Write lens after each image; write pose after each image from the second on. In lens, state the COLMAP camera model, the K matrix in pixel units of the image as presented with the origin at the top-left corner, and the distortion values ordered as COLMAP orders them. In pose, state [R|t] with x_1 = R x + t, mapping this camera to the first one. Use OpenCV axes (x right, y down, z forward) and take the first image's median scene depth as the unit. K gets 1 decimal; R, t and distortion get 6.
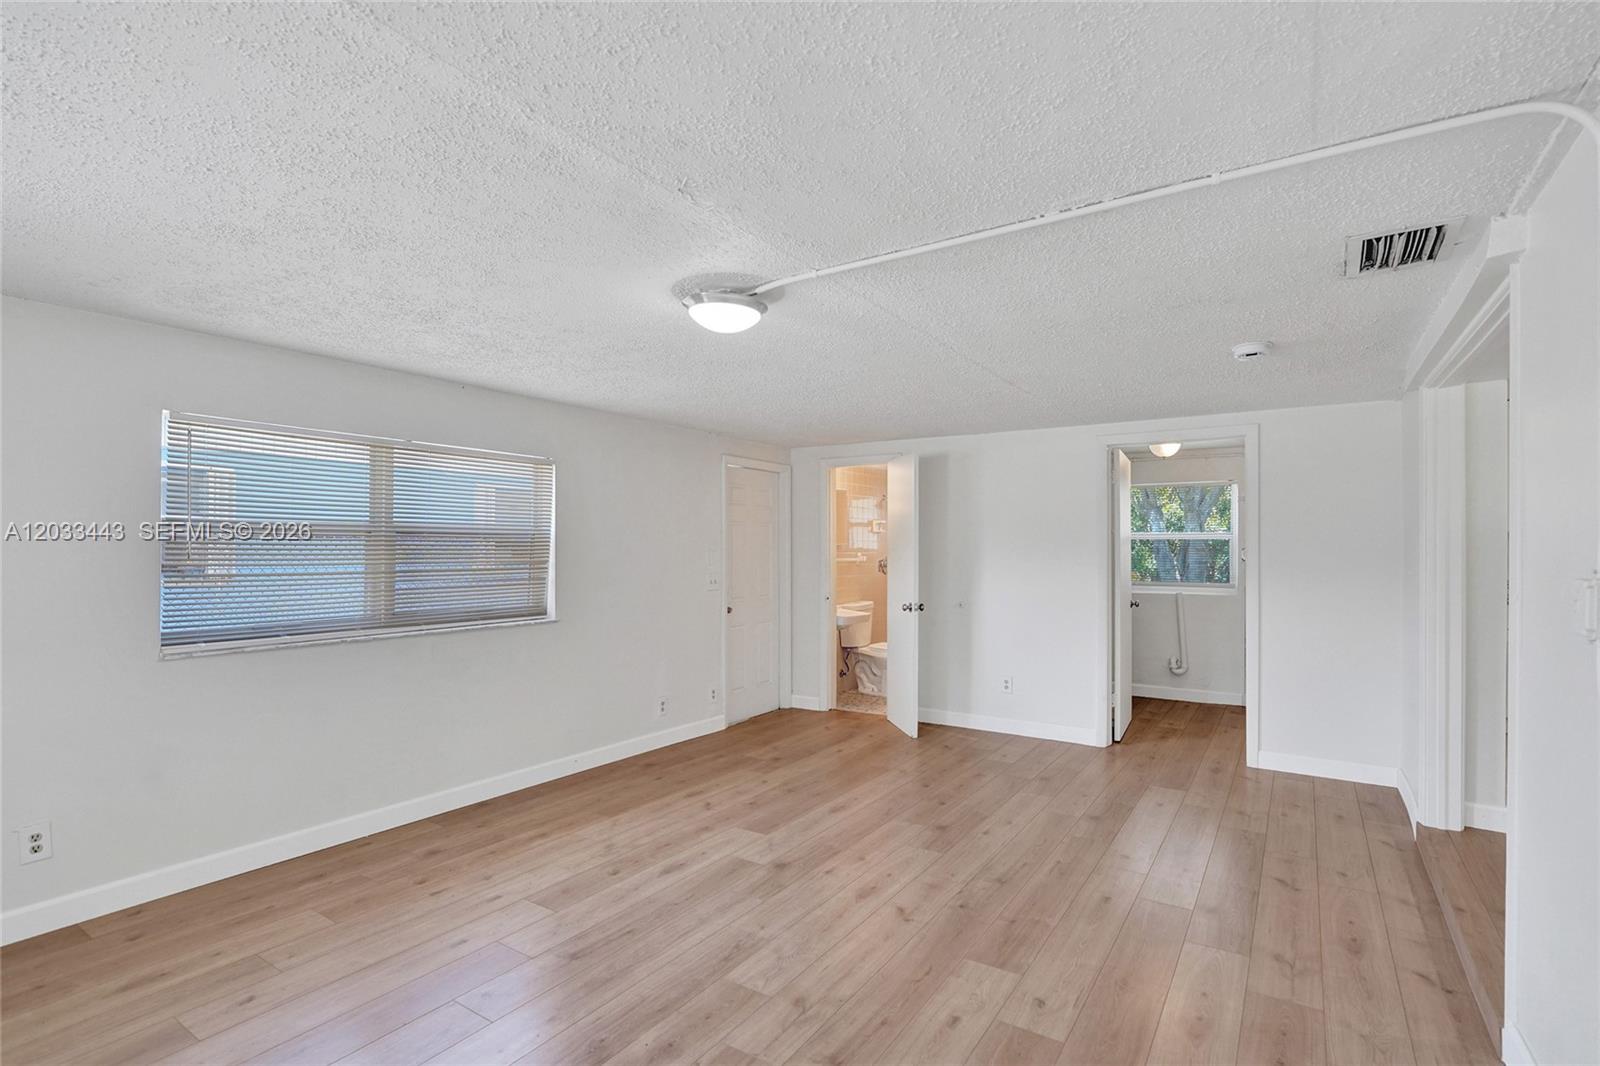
lens RADIAL K [[753.4, 0, 795.0], [0, 753.4, 557.8], [0, 0, 1]] dist [-0.004929, -0.000595]
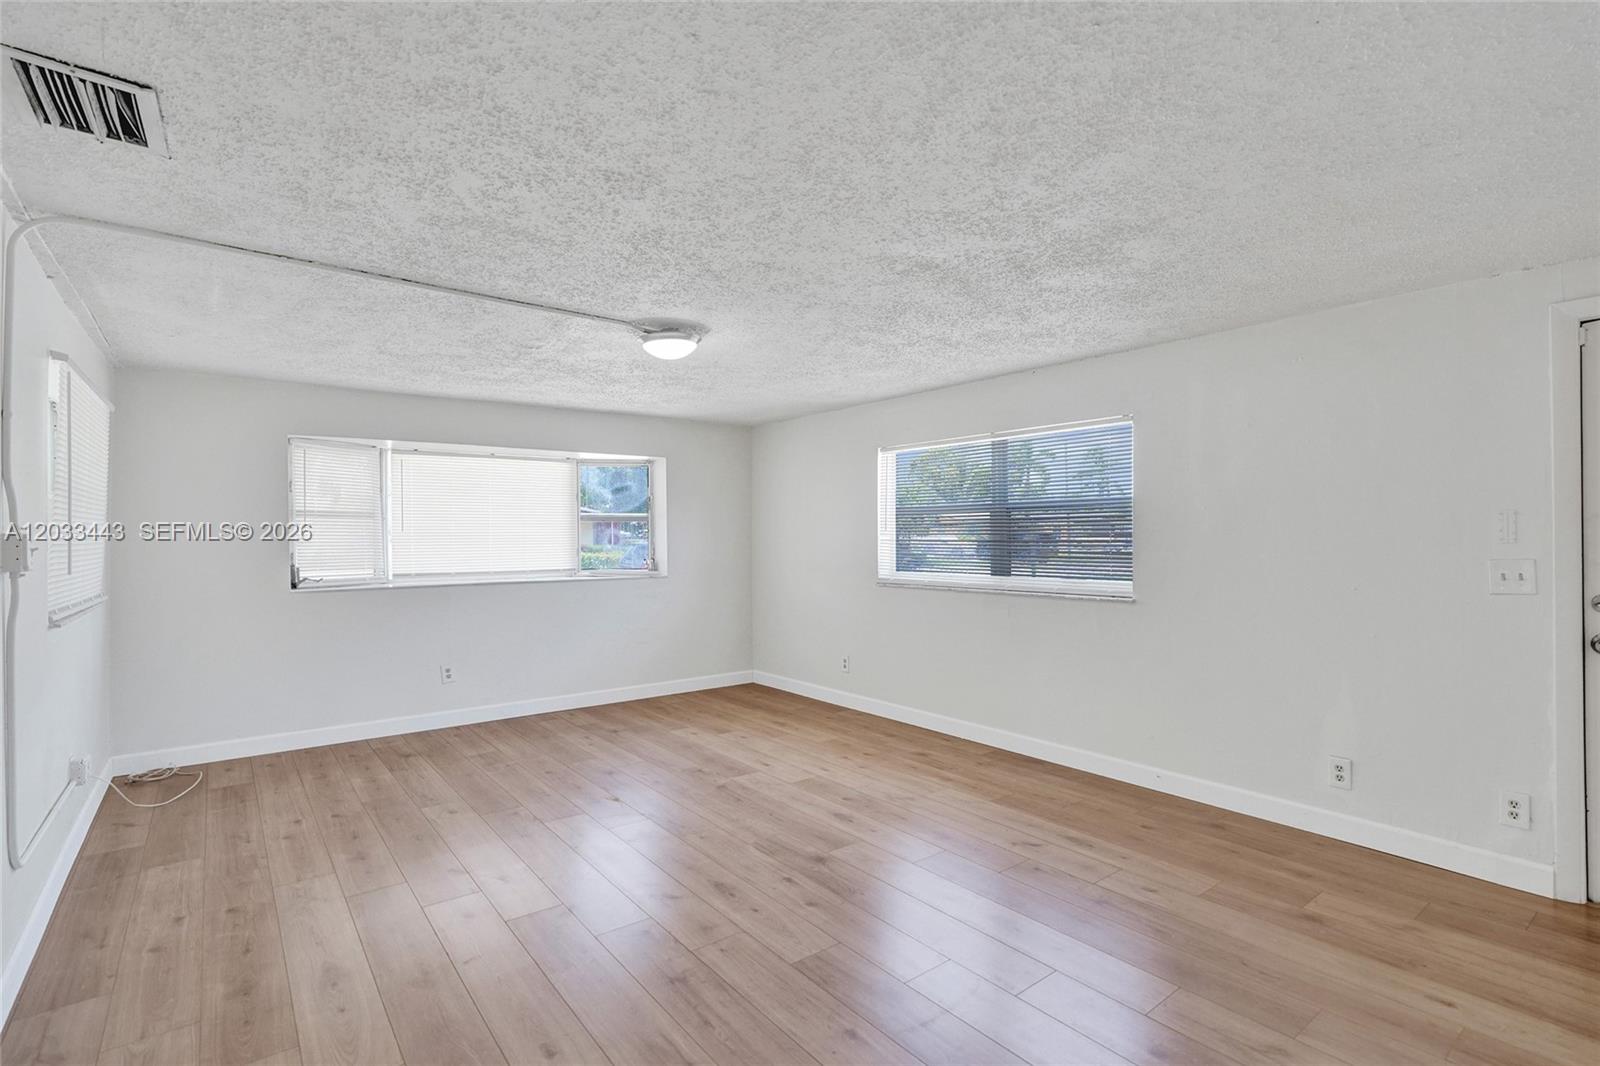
lens RADIAL K [[753.4, 0, 796.9], [0, 753.4, 543.9], [0, 0, 1]] dist [-0.004929, -0.000595]
pose [[-0.310525, 0.013334, -0.950472, 0.838329], [-0.002222, 0.999889, 0.014754, 0.011494], [0.950562, 0.006693, -0.310461, 1.230893]]
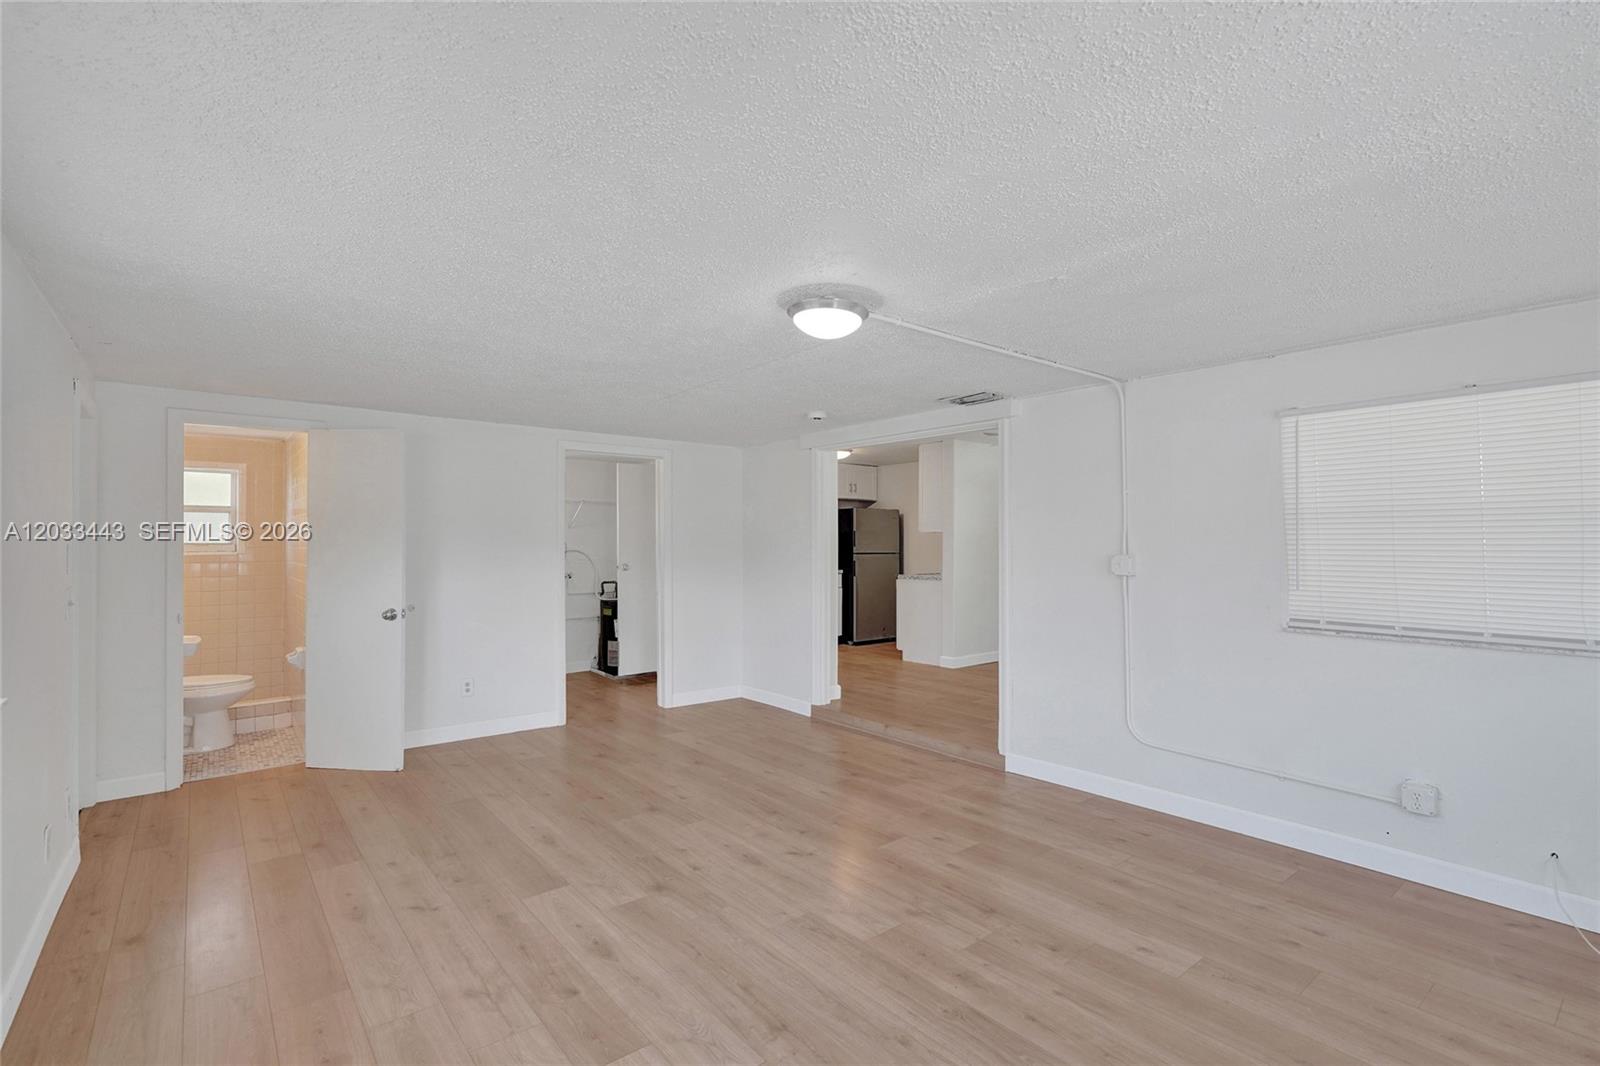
lens RADIAL K [[753.4, 0, 800.9], [0, 753.4, 526.9], [0, 0, 1]] dist [-0.004929, -0.000595]
pose [[0.290461, 0.020818, 0.956660, -0.838089], [0.009820, 0.999646, -0.024734, -0.005823], [-0.956837, 0.016578, 0.290153, 0.551553]]
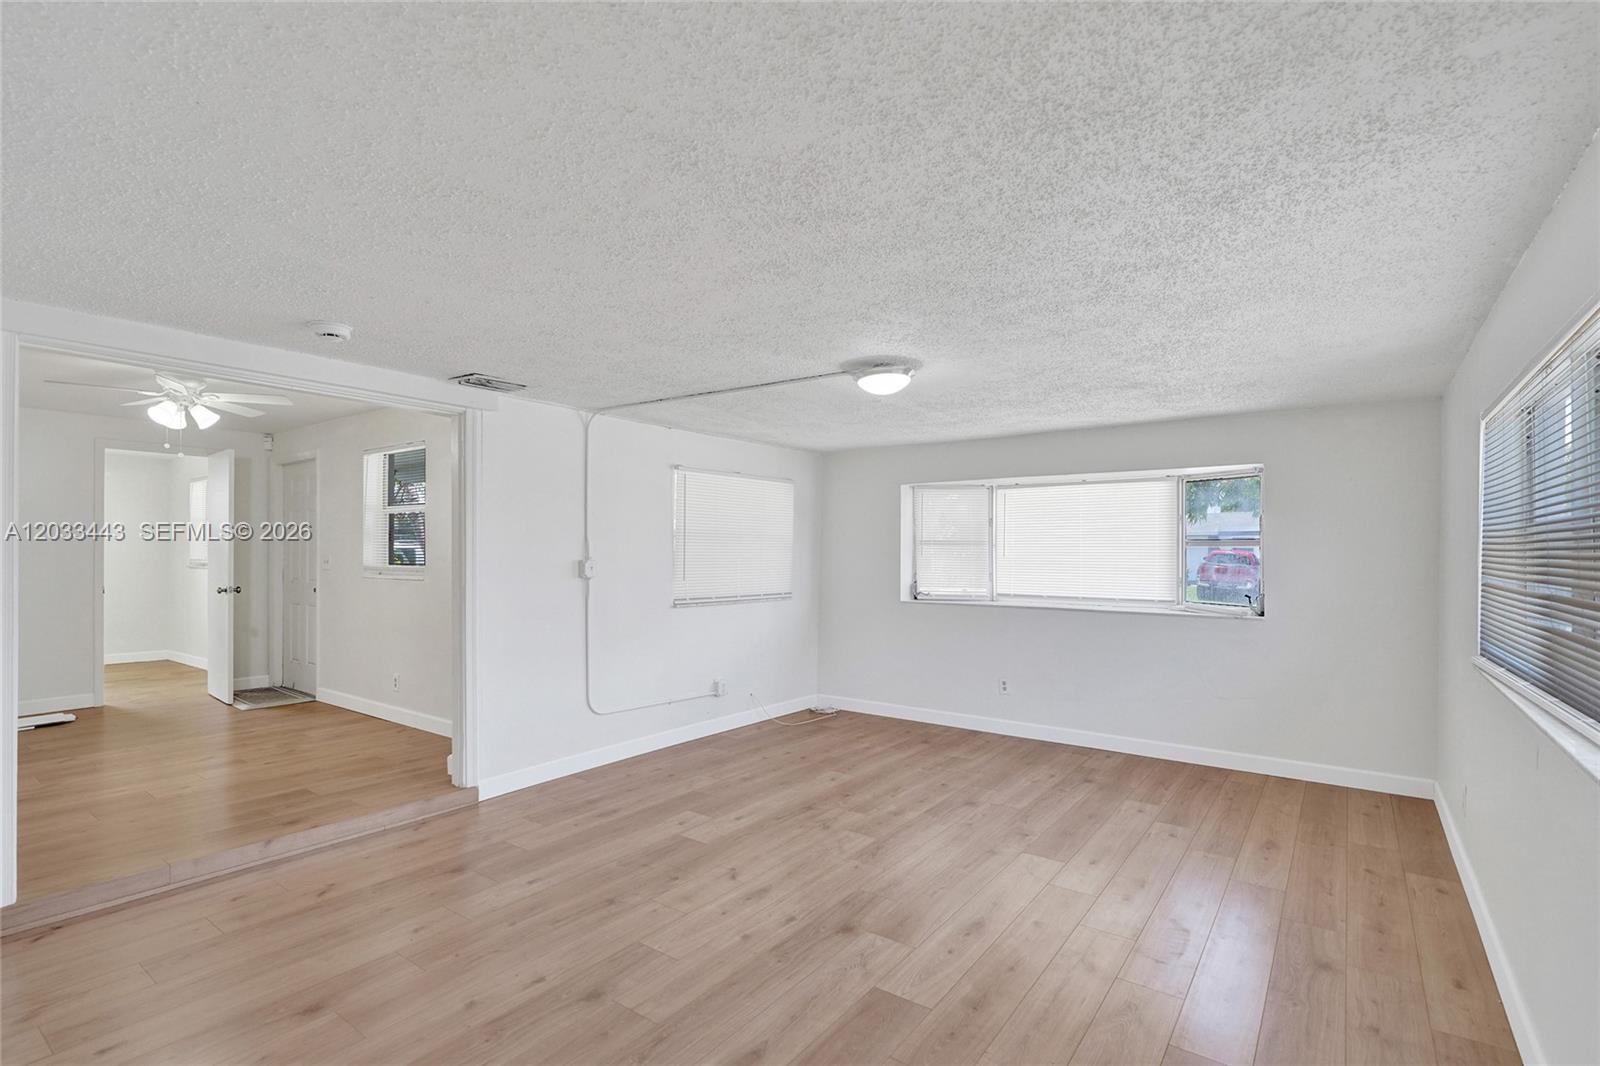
lens RADIAL K [[753.4, 0, 802.8], [0, 753.4, 570.0], [0, 0, 1]] dist [-0.004929, -0.000595]
pose [[-0.999456, -0.005462, 0.032538, 0.004687], [-0.004405, 0.999462, 0.032486, -0.015398], [-0.032698, 0.032325, -0.998942, 1.786647]]
